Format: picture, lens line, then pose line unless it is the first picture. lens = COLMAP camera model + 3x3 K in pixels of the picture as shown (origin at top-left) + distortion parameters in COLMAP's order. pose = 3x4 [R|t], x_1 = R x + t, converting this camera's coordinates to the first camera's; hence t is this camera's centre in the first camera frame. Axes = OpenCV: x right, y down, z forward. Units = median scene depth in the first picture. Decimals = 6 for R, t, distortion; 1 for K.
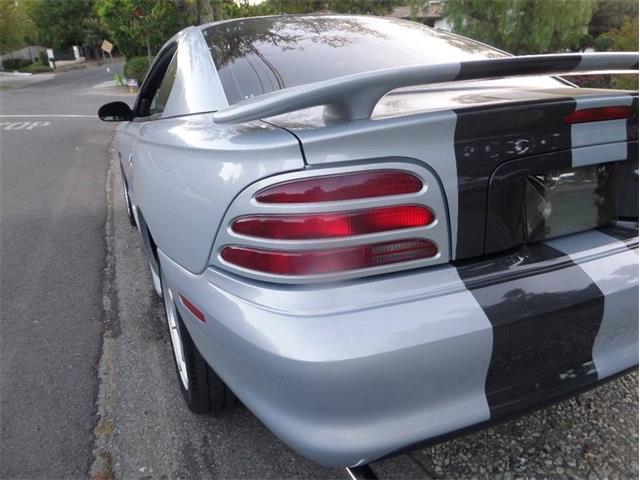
lens RADIAL K [[467.3, 0, 334.4], [0, 467.3, 232.9], [0, 0, 1]] dist [-0.006695, -0.002510]
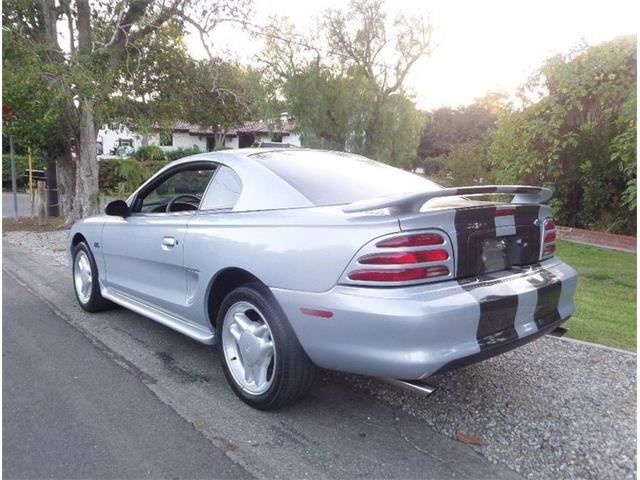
lens RADIAL K [[483.4, 0, 320.0], [0, 483.4, 240.0], [0, 0, 1]] dist [-0.000952, -0.003008]
pose [[0.963142, 0.011731, 0.268737, -0.925921], [0.044776, 0.978118, -0.203173, 0.310847], [-0.265241, 0.207718, 0.941542, -0.937342]]
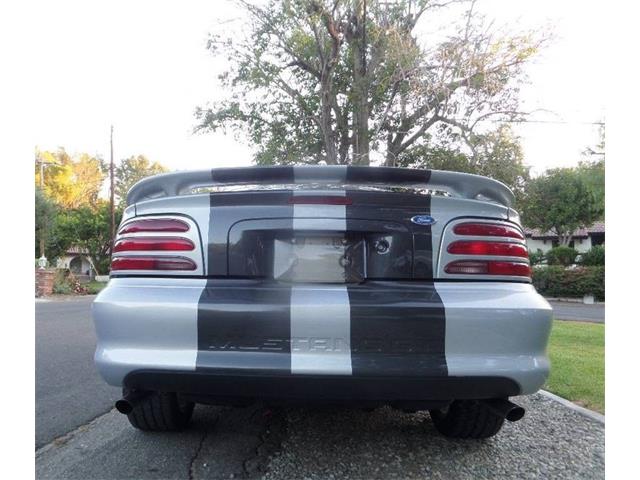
lens RADIAL K [[467.5, 0, 320.0], [0, 467.5, 240.0], [0, 0, 1]] dist [-0.006908, -0.003072]
pose [[0.905743, 0.003972, -0.423808, 1.338178], [-0.175224, 0.914004, -0.365914, 0.486125], [0.385909, 0.405685, 0.828549, -0.288409]]
